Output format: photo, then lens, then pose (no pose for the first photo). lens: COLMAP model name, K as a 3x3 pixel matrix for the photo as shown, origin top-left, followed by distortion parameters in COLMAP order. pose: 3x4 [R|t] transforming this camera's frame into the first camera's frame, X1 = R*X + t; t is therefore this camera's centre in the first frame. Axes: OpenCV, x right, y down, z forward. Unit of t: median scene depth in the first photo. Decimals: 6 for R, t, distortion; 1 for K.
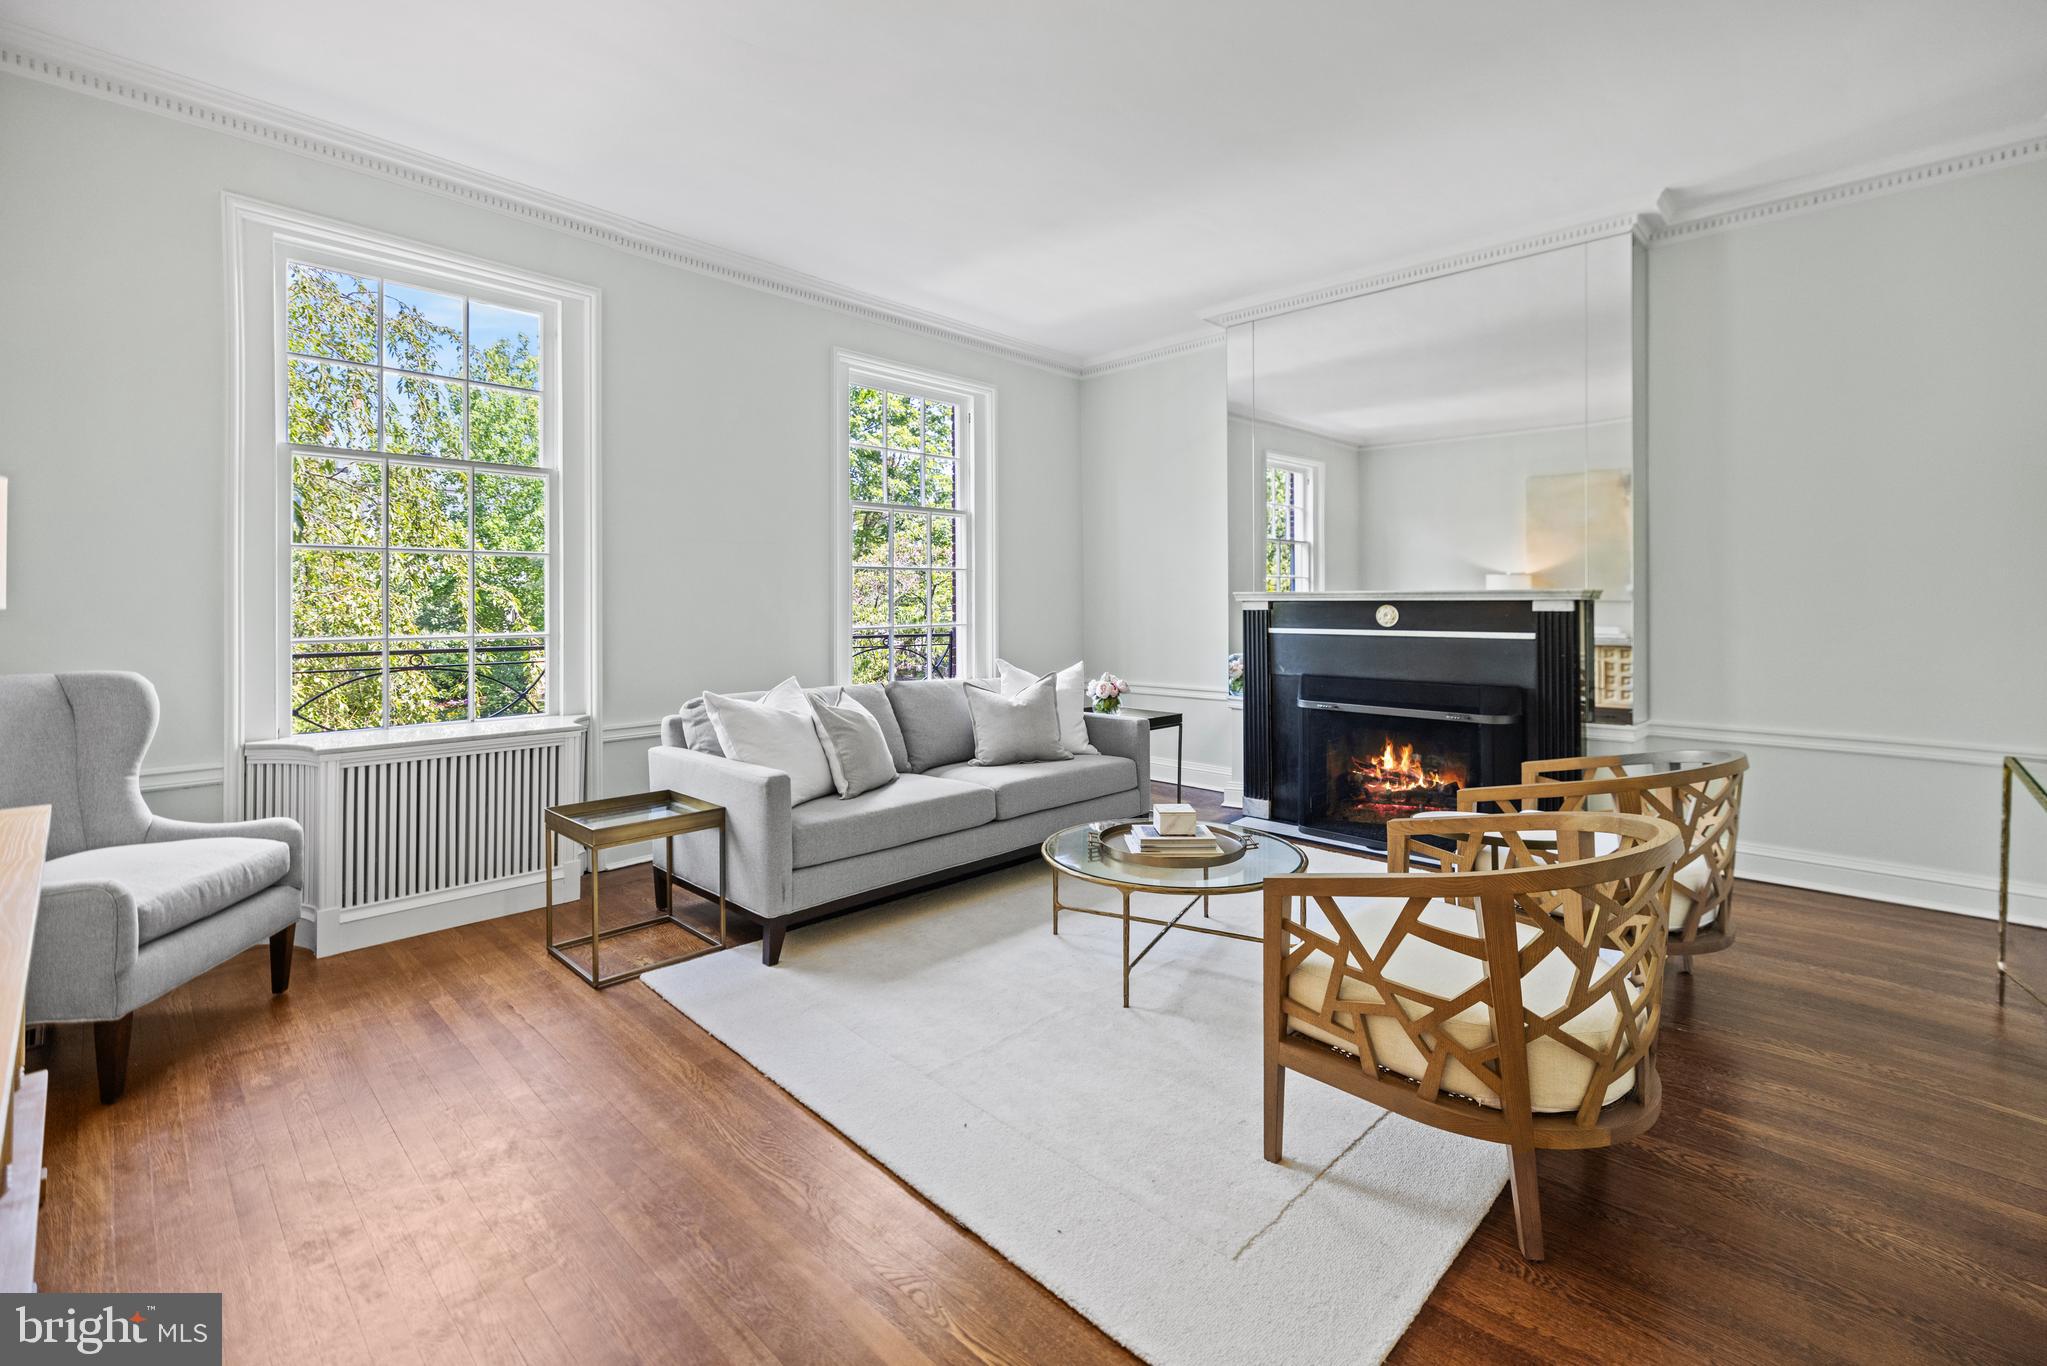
lens RADIAL K [[872.2, 0, 1010.9], [0, 872.2, 604.6], [0, 0, 1]] dist [-0.000123, 0.001407]
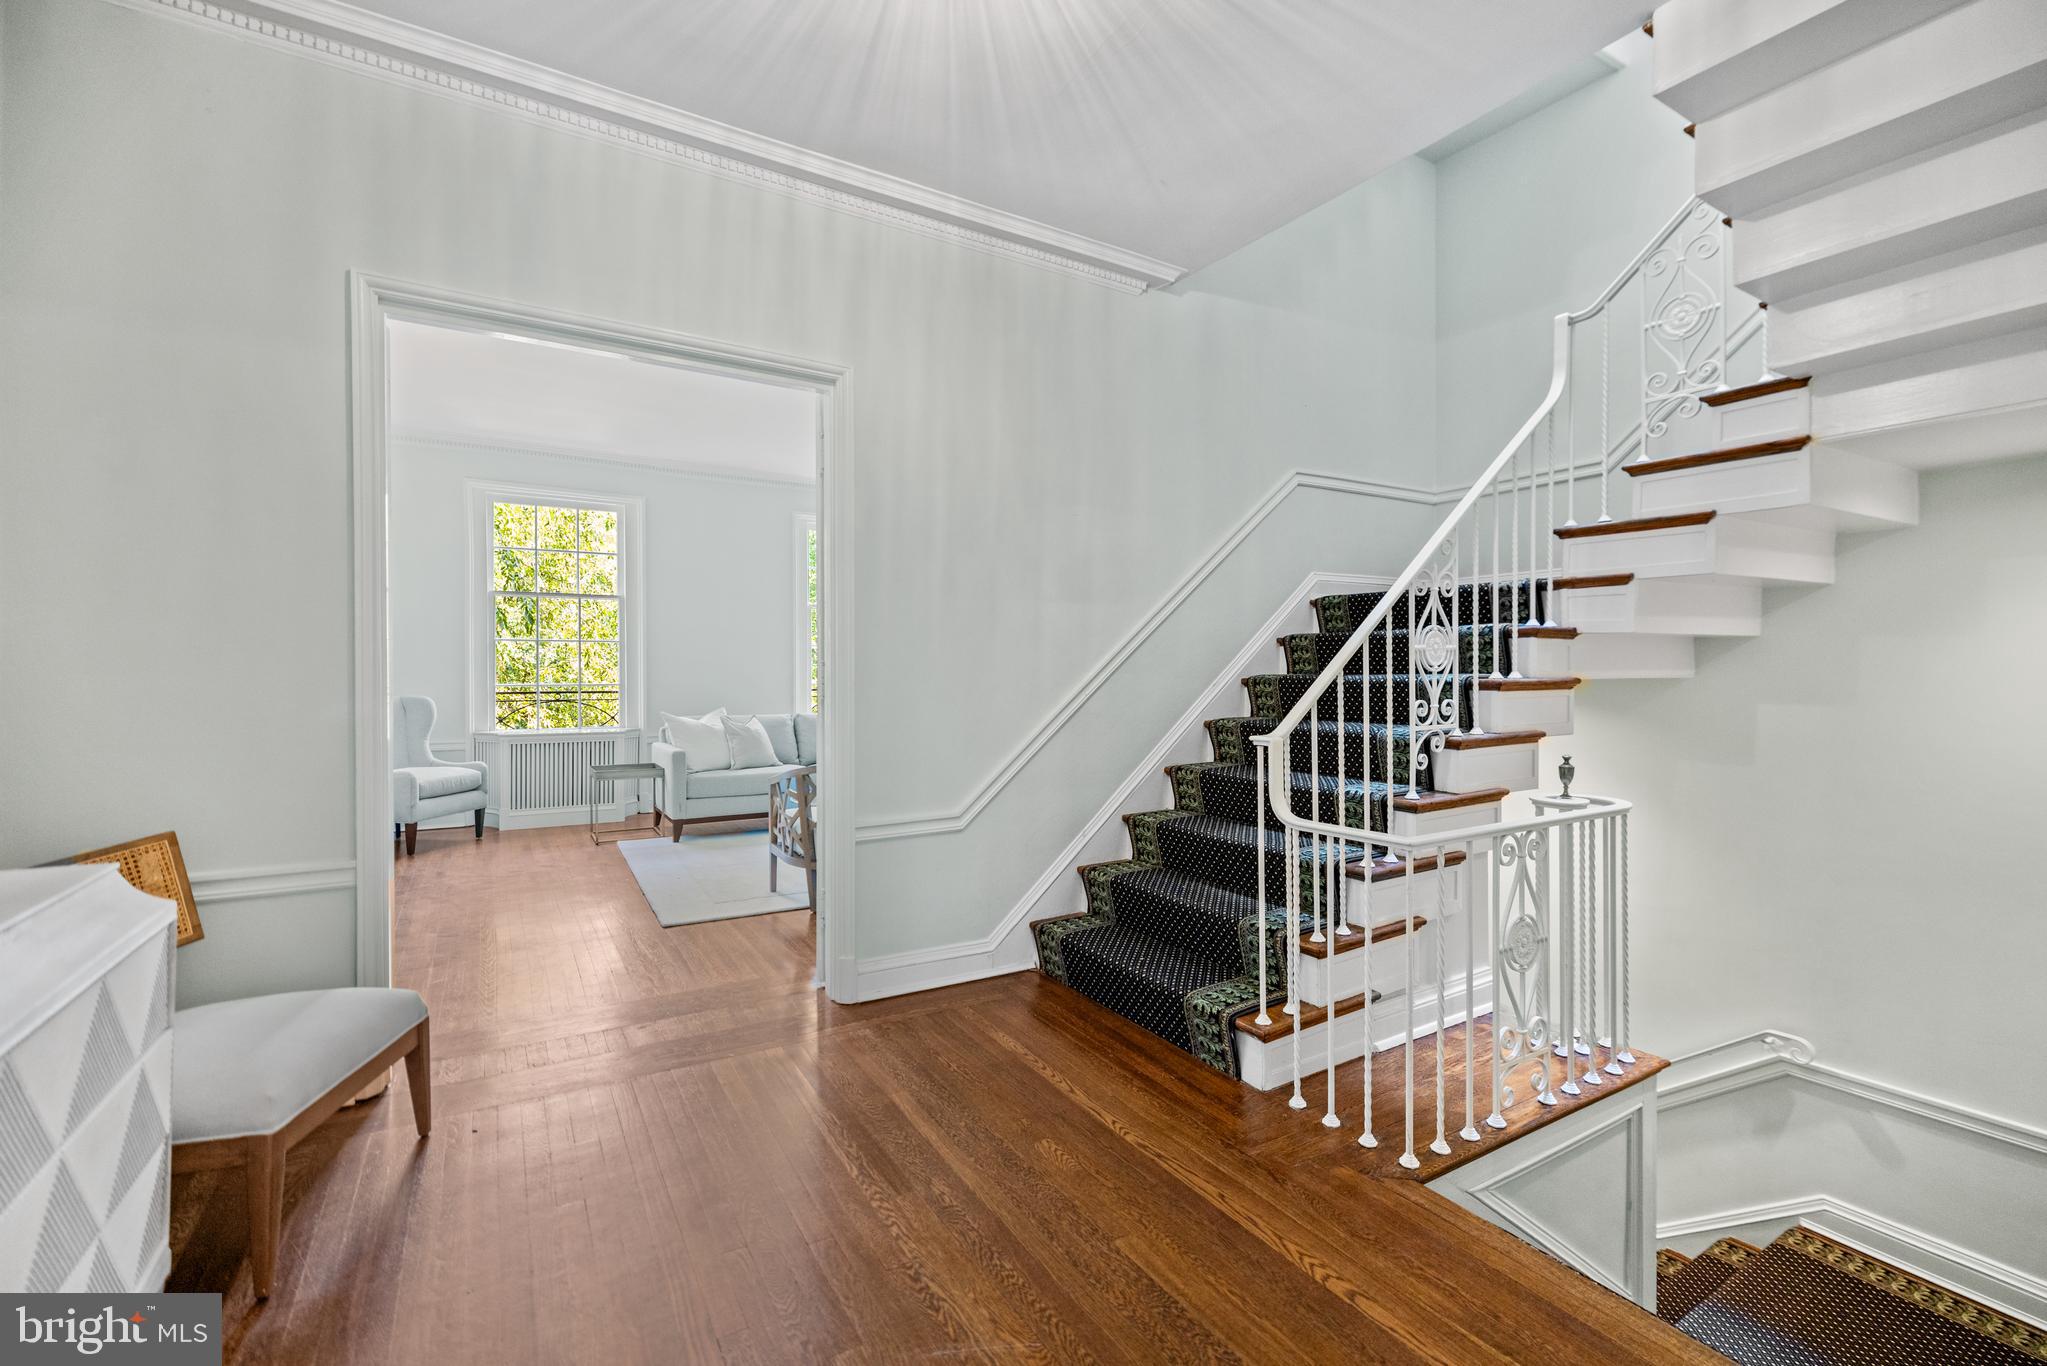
lens RADIAL K [[872.2, 0, 1028.7], [0, 872.2, 673.1], [0, 0, 1]] dist [-0.000123, 0.001407]
pose [[0.969013, 0.006098, -0.246933, 1.052039], [-0.004737, 0.999970, 0.006104, -0.007418], [0.246963, -0.004745, 0.969013, -0.804697]]
